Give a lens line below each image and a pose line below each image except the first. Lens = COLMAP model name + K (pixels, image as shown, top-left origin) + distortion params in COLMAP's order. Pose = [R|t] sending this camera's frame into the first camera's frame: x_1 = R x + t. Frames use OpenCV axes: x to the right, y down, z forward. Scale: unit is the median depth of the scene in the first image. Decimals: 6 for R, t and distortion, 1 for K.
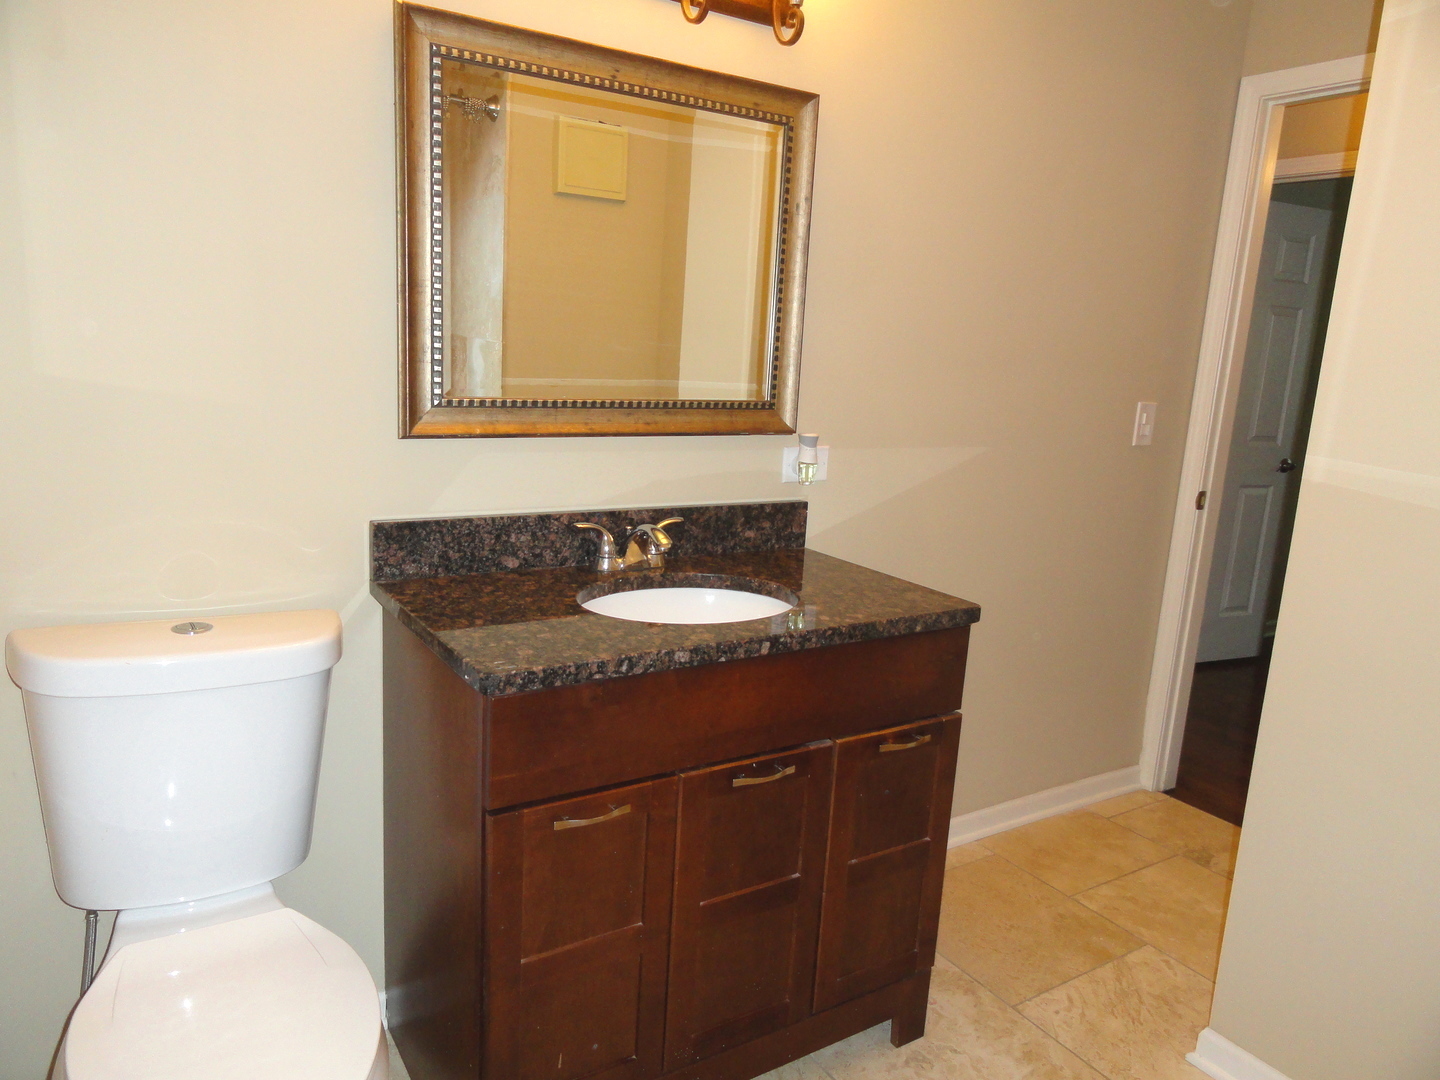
lens RADIAL K [[1010.9, 0, 723.1], [0, 1010.9, 542.6], [0, 0, 1]] dist [0.000739, 0.002474]
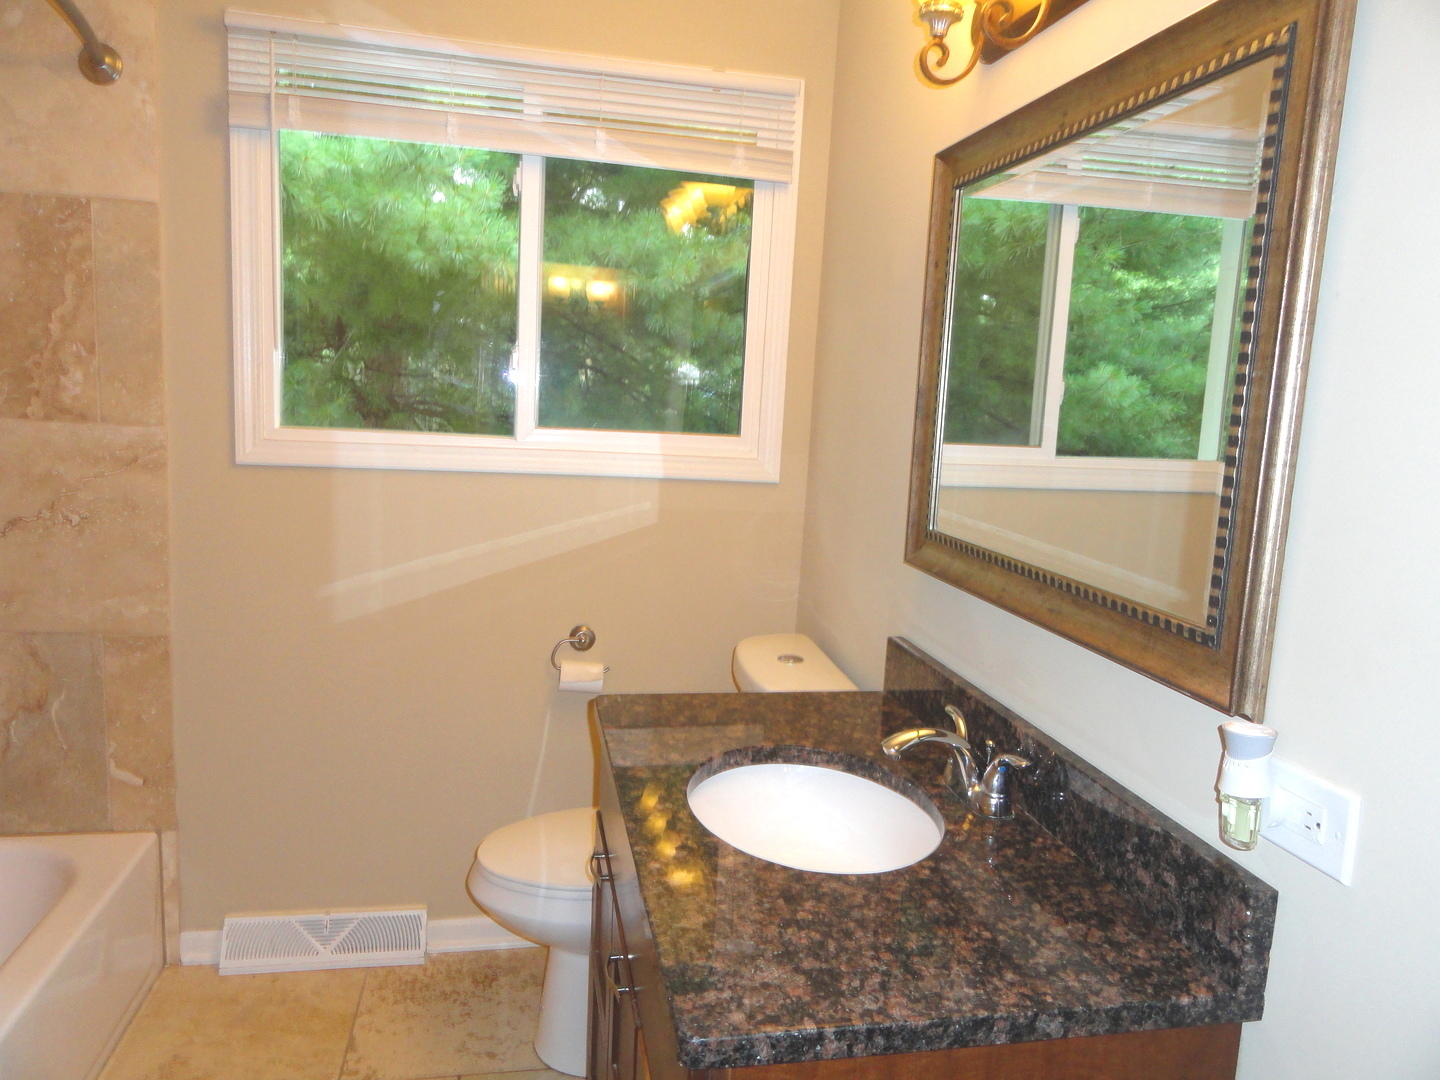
lens RADIAL K [[1010.9, 0, 723.3], [0, 1010.9, 537.8], [0, 0, 1]] dist [0.000739, 0.002474]
pose [[-0.364687, 0.063086, -0.928990, 0.566365], [-0.258198, 0.951726, 0.165989, -0.201062], [0.894616, 0.300397, -0.330793, 0.936854]]
